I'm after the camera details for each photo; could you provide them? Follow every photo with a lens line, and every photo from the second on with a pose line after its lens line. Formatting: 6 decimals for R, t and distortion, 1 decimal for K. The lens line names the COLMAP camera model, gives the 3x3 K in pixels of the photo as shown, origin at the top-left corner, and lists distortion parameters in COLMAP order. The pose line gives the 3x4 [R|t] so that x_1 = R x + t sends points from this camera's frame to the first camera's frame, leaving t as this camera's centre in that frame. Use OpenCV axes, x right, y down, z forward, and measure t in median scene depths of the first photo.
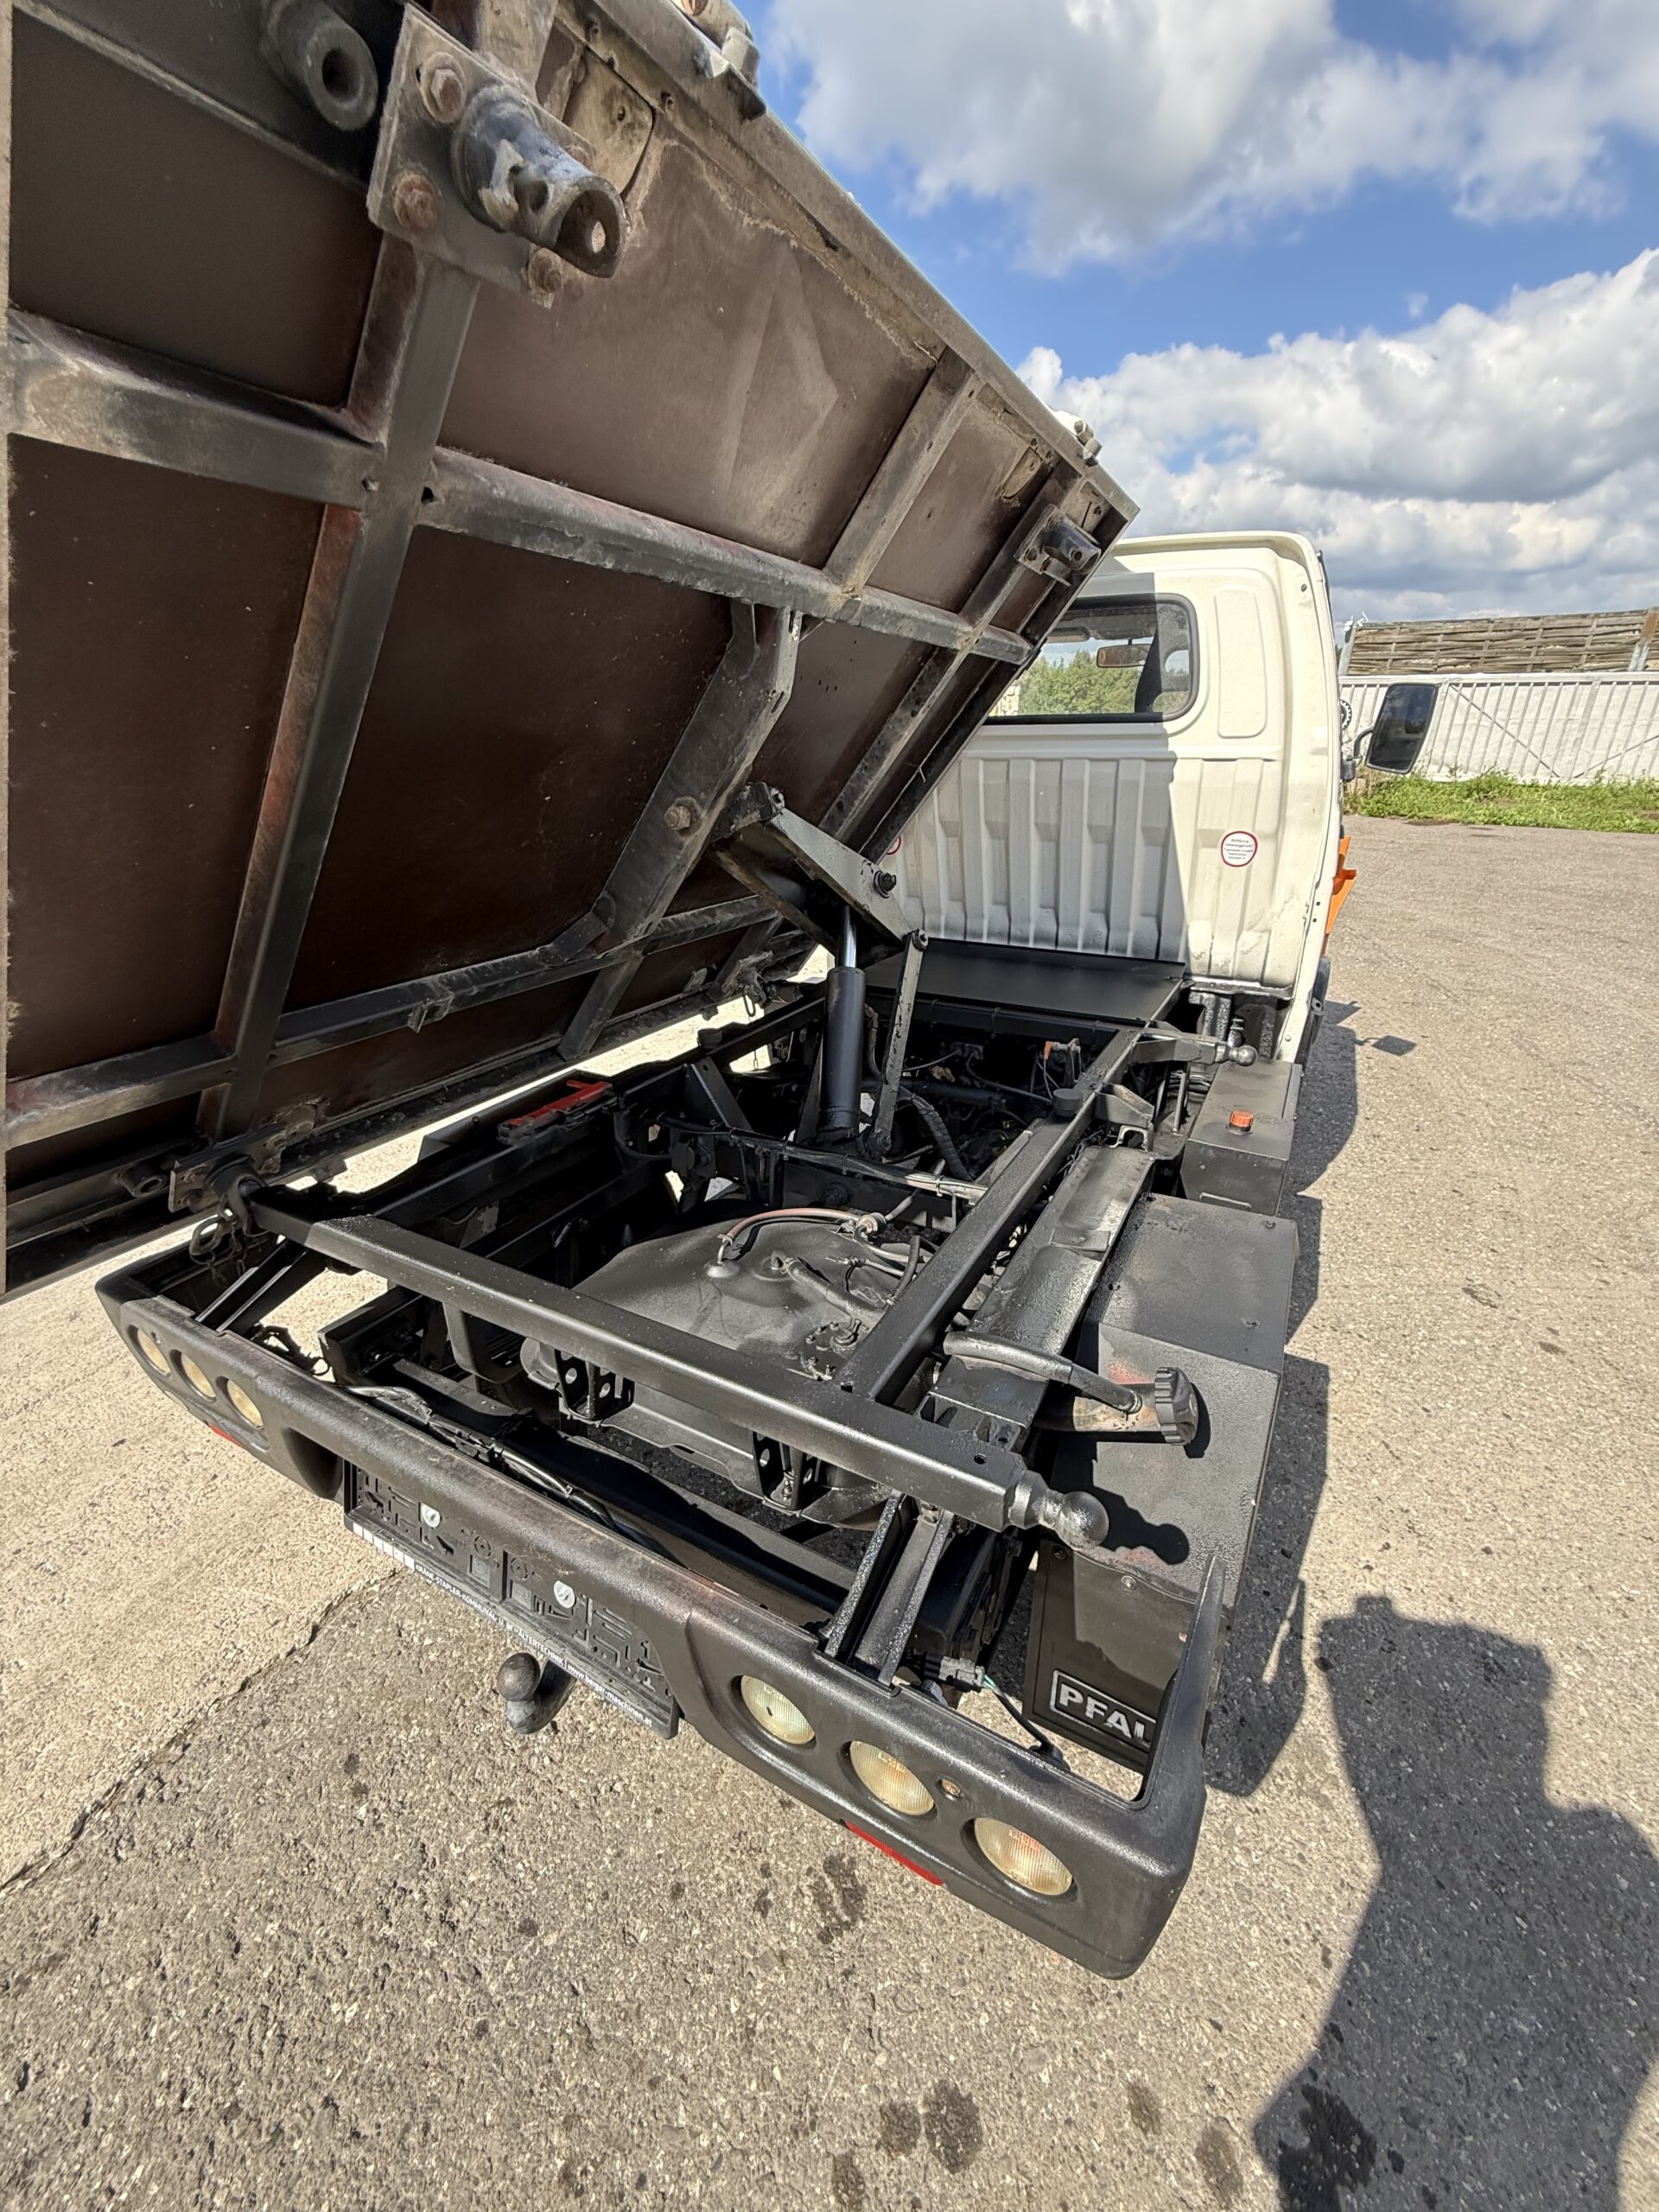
lens RADIAL K [[881.7, 0, 831.8], [0, 881.7, 1103.5], [0, 0, 1]] dist [-0.001557, 0.000453]
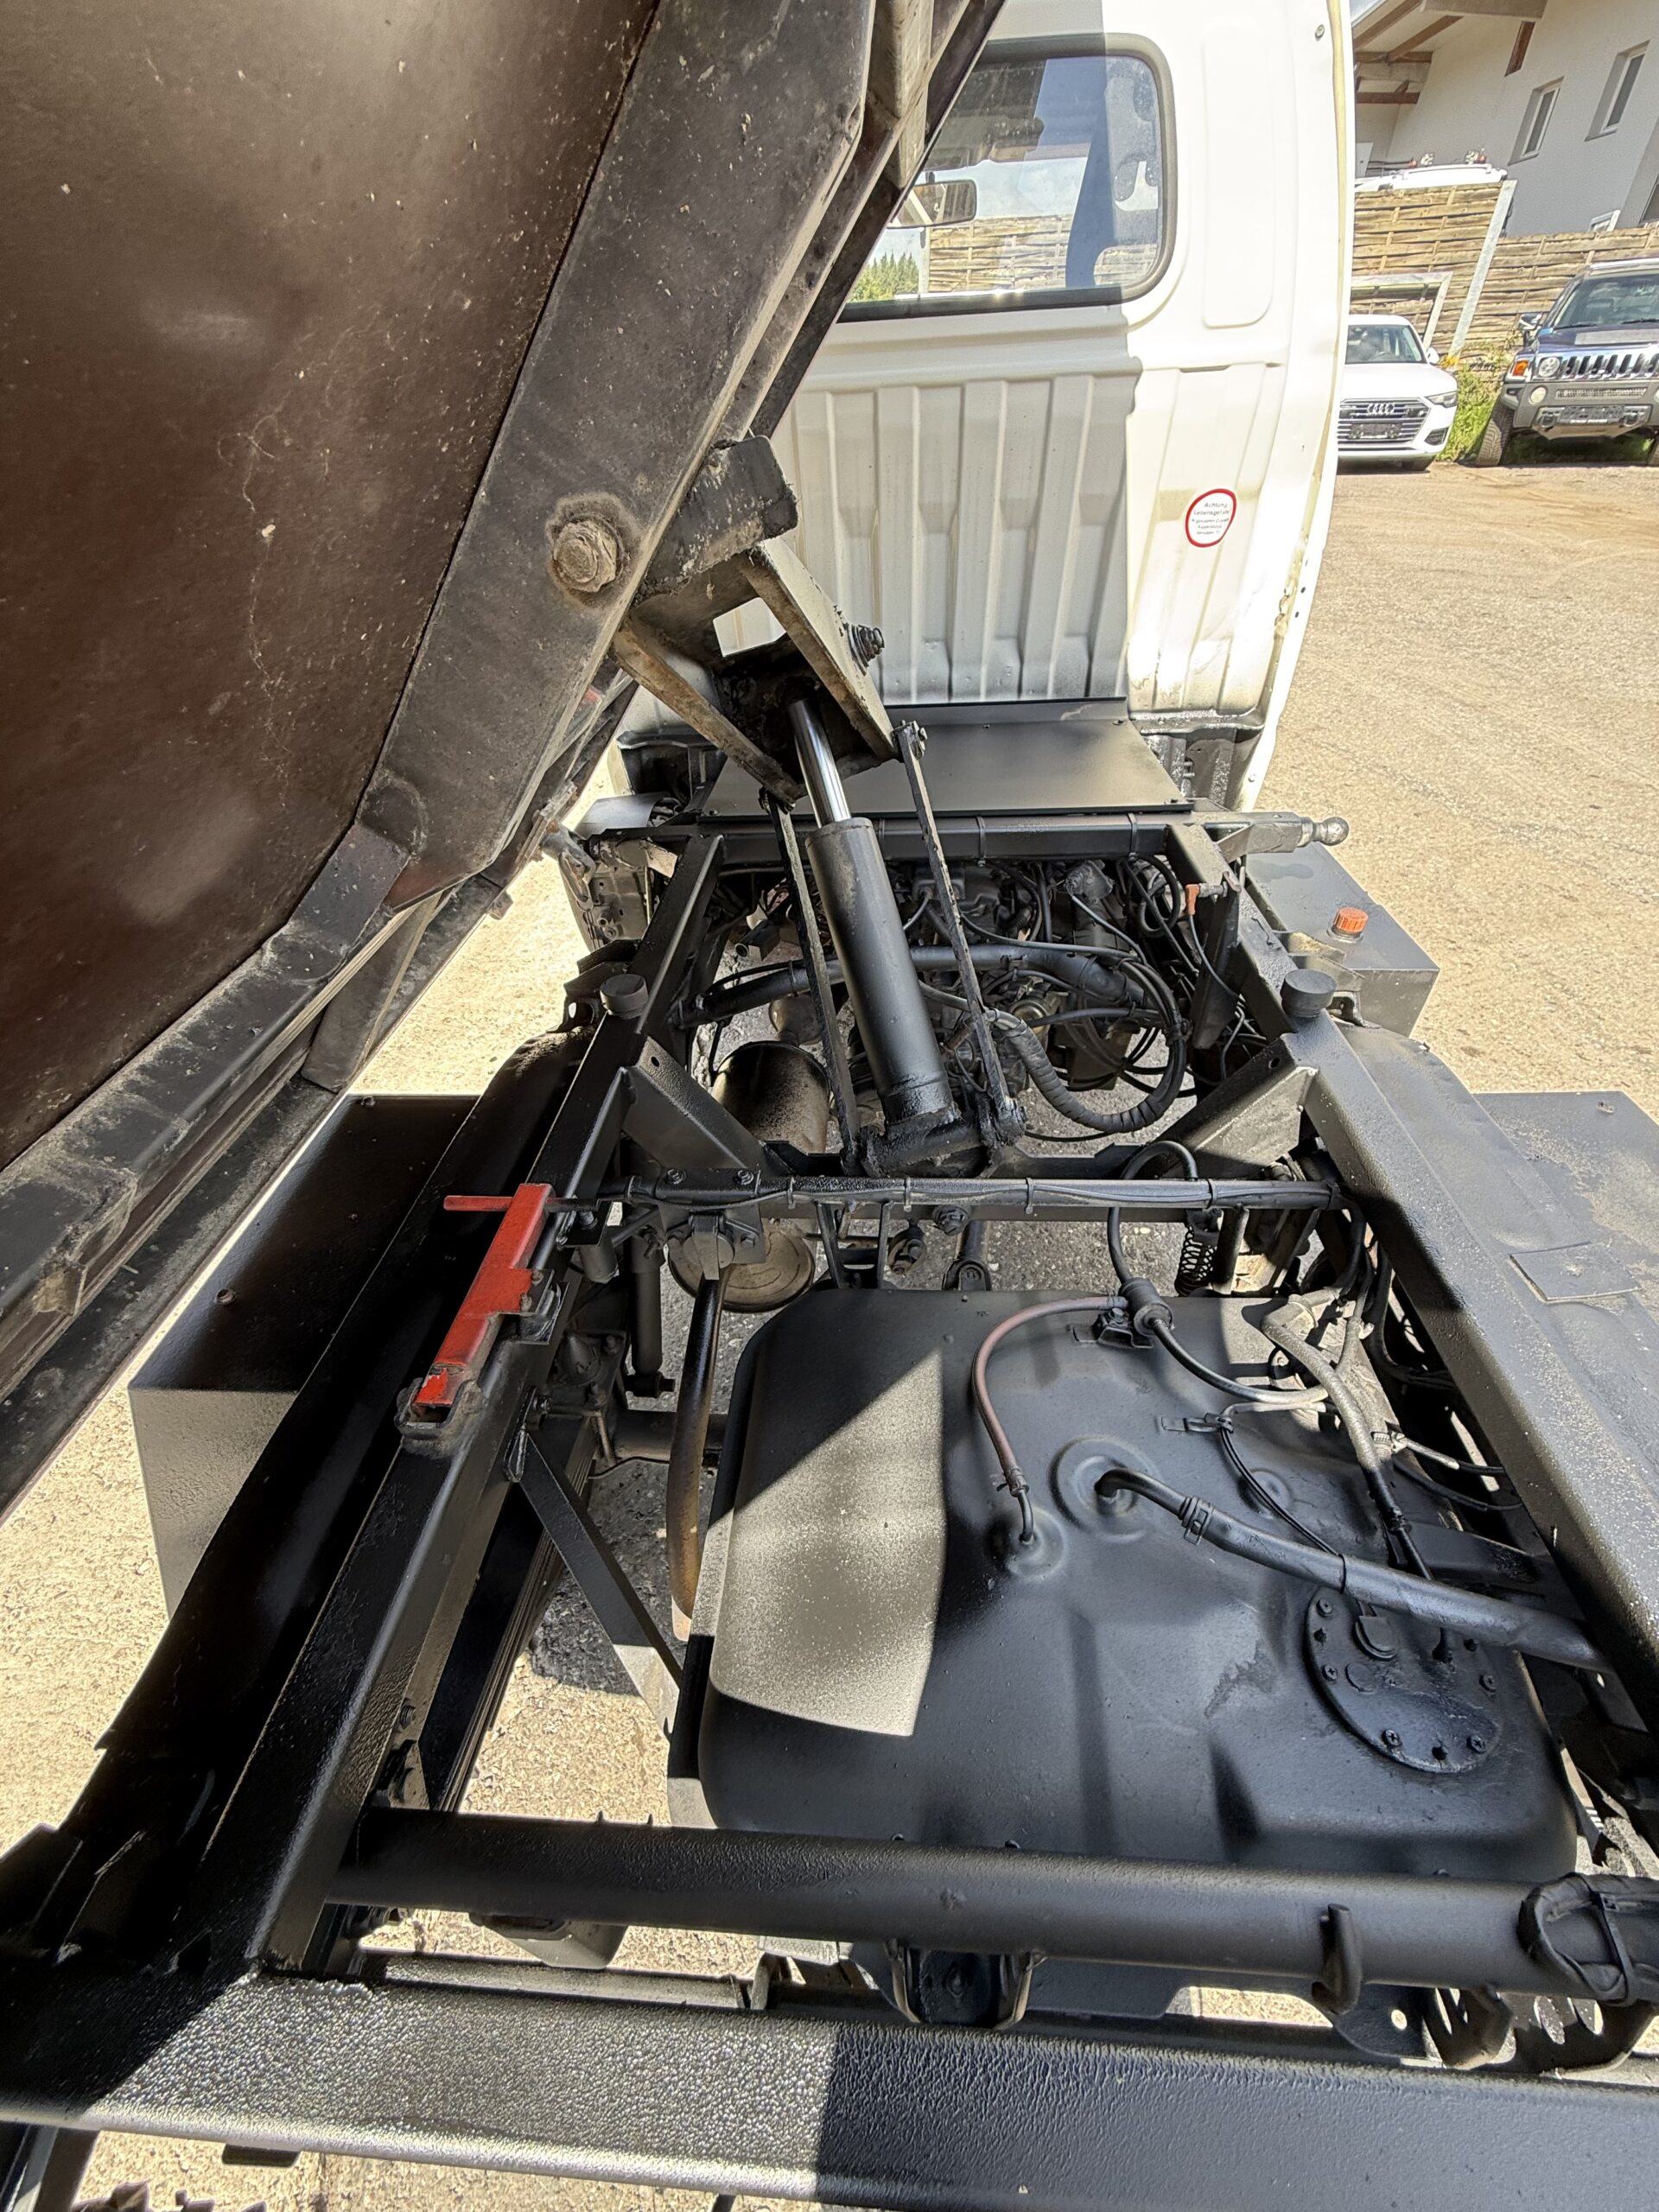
lens RADIAL K [[881.7, 0, 831.8], [0, 881.7, 1103.5], [0, 0, 1]] dist [-0.001557, 0.000453]
pose [[0.901547, -0.301431, 0.310408, -0.234692], [0.203428, 0.928459, 0.310774, -0.173641], [-0.381878, -0.217031, 0.898369, 0.488098]]
